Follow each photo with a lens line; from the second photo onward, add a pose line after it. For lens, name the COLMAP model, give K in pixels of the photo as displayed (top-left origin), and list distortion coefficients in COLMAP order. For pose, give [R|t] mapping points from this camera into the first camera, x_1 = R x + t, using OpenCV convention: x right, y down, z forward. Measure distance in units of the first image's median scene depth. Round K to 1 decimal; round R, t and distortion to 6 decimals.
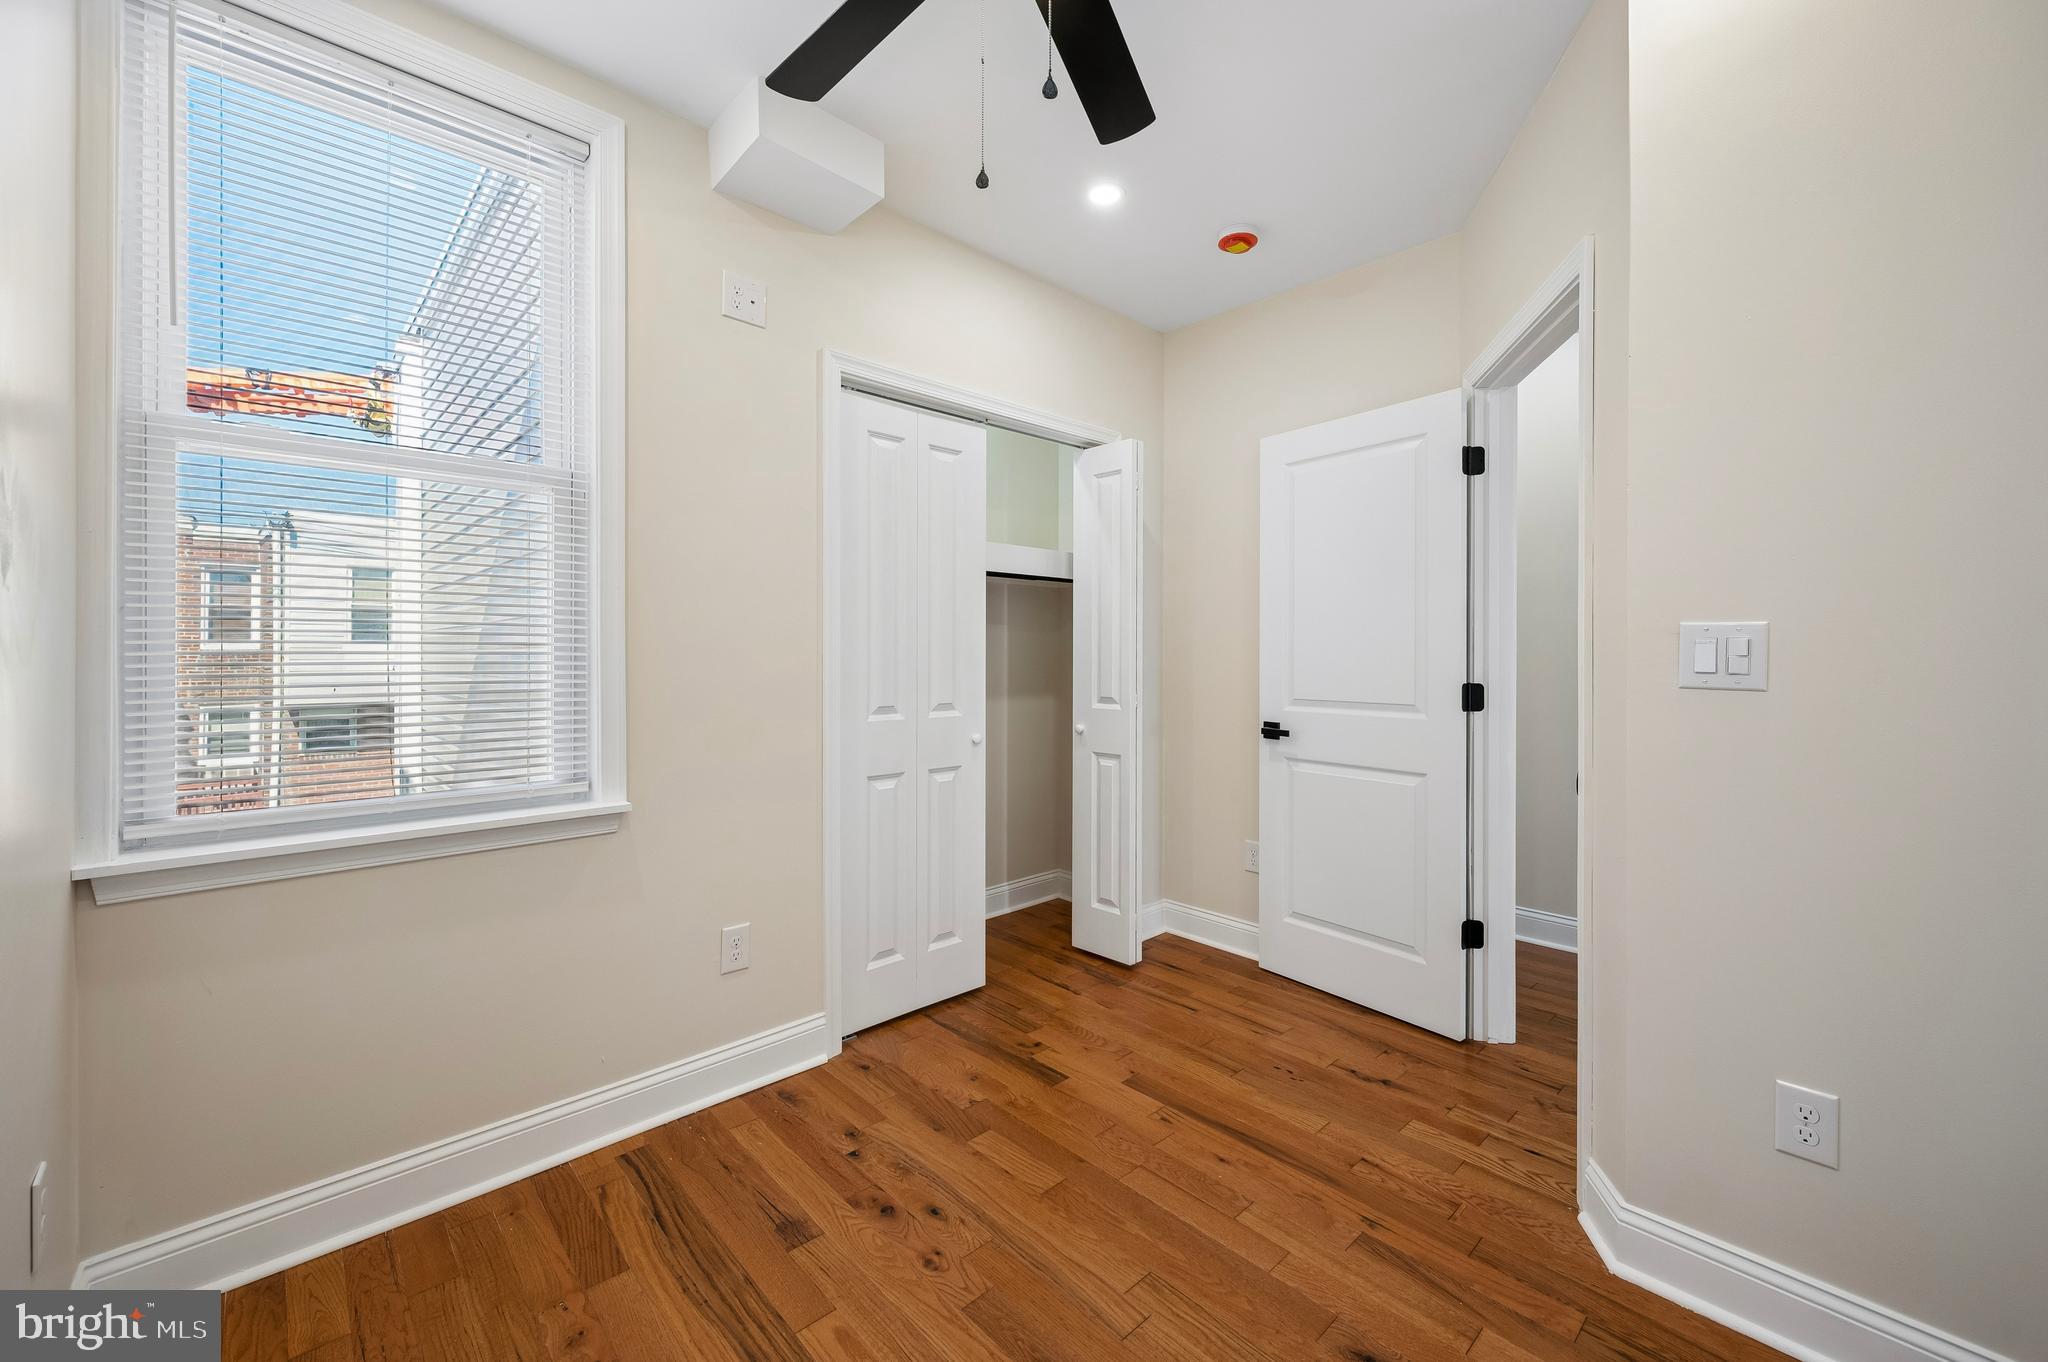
lens RADIAL K [[804.0, 0, 1031.0], [0, 804.0, 670.4], [0, 0, 1]] dist [0.000433, -0.000375]
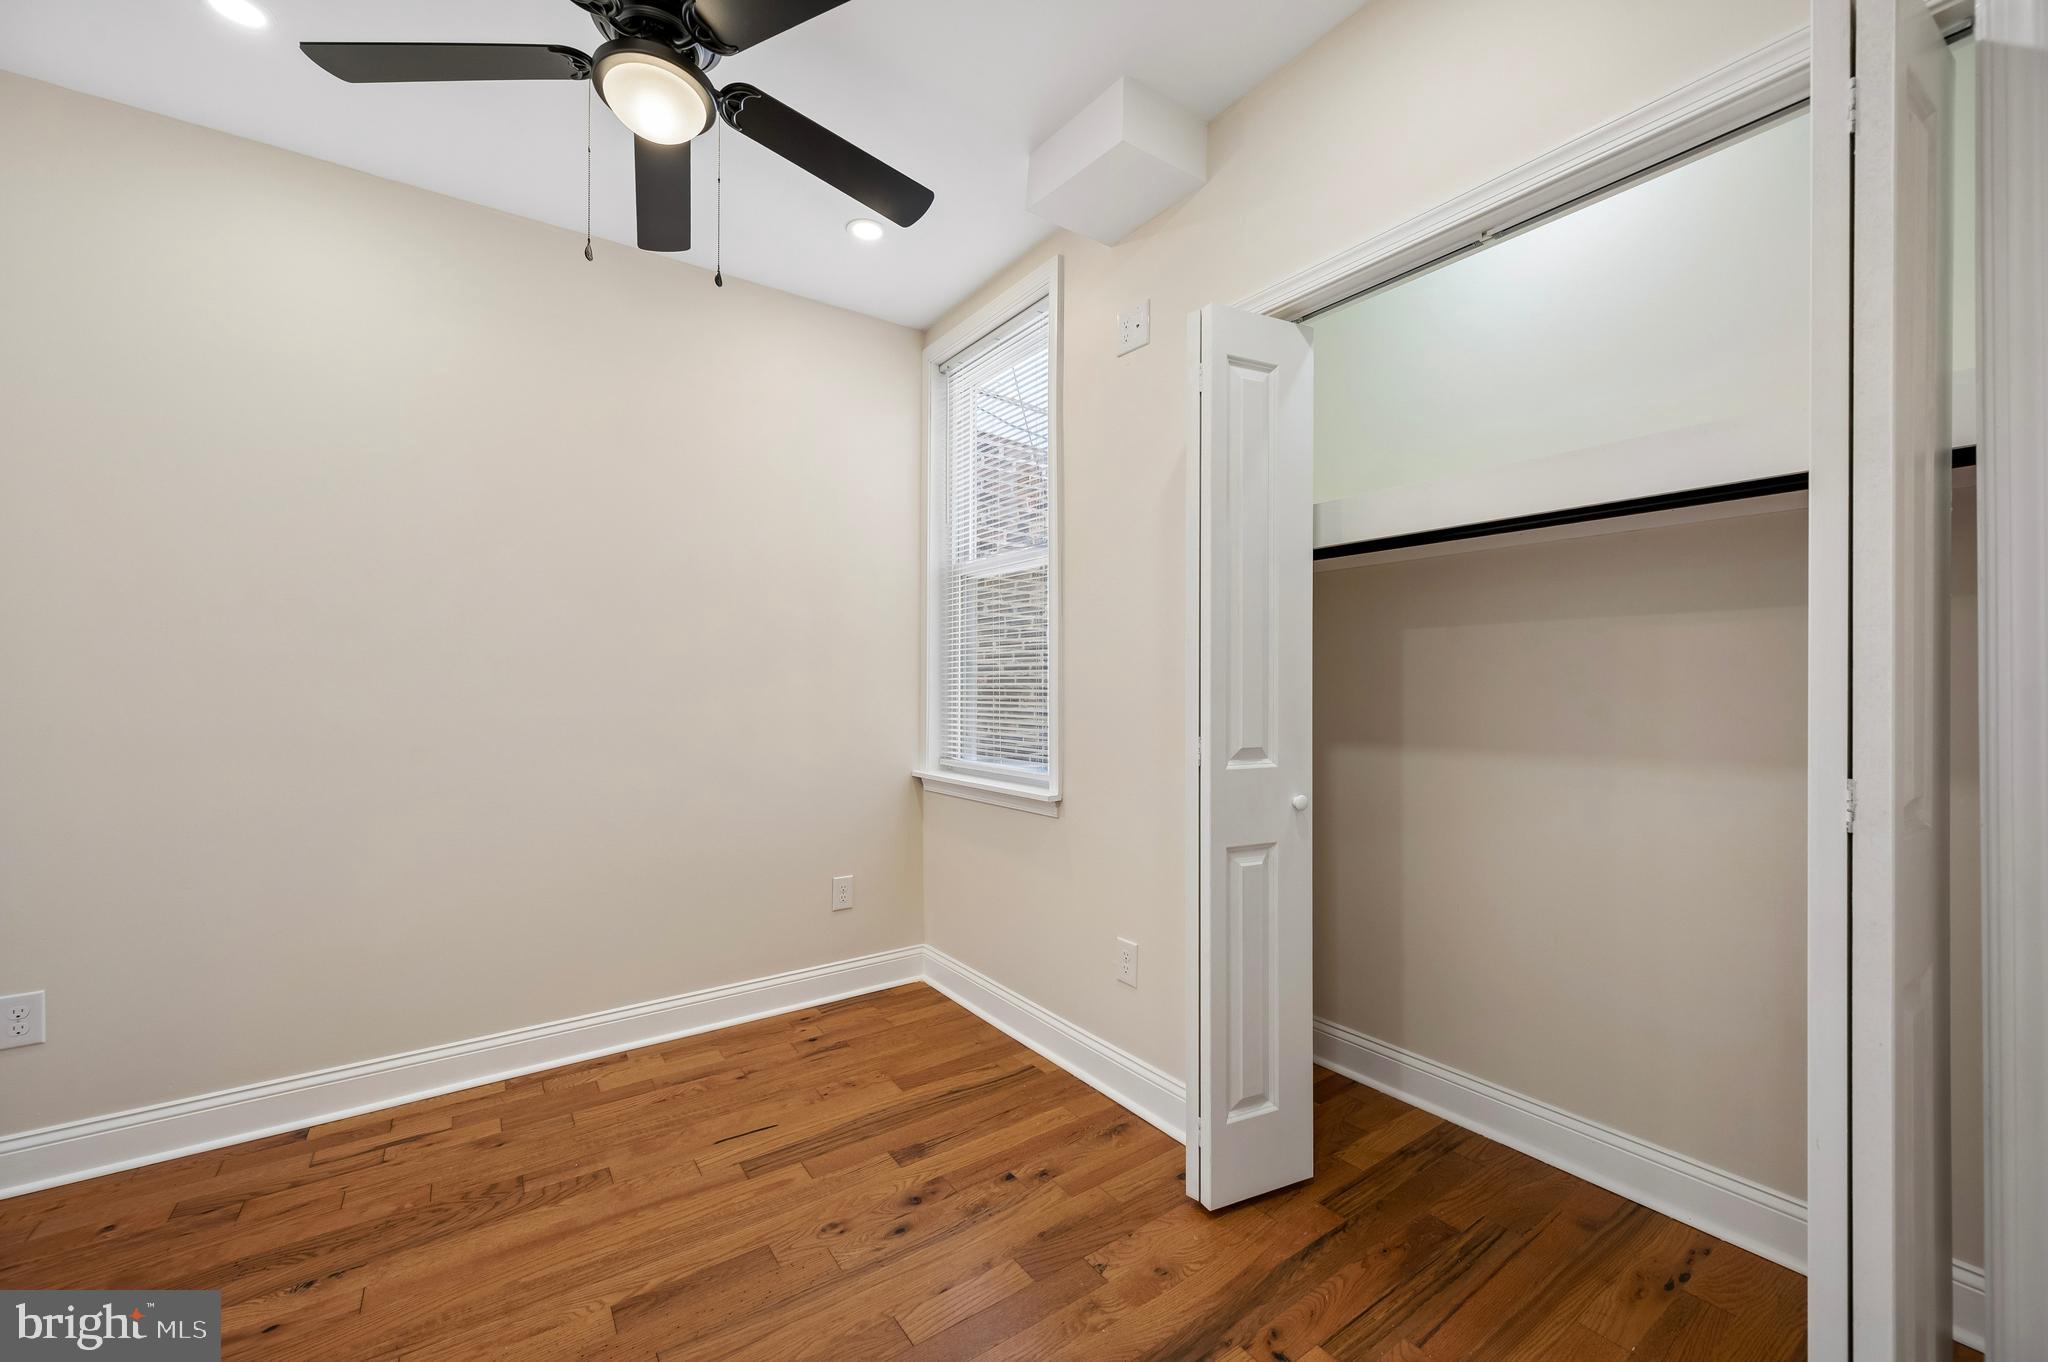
lens RADIAL K [[804.0, 0, 1031.9], [0, 804.0, 680.3], [0, 0, 1]] dist [0.000433, -0.000375]
pose [[-0.135063, -0.005929, -0.990819, 0.818765], [-0.010119, 0.999938, -0.004604, -0.010006], [0.990785, 0.009404, -0.135115, 1.235556]]
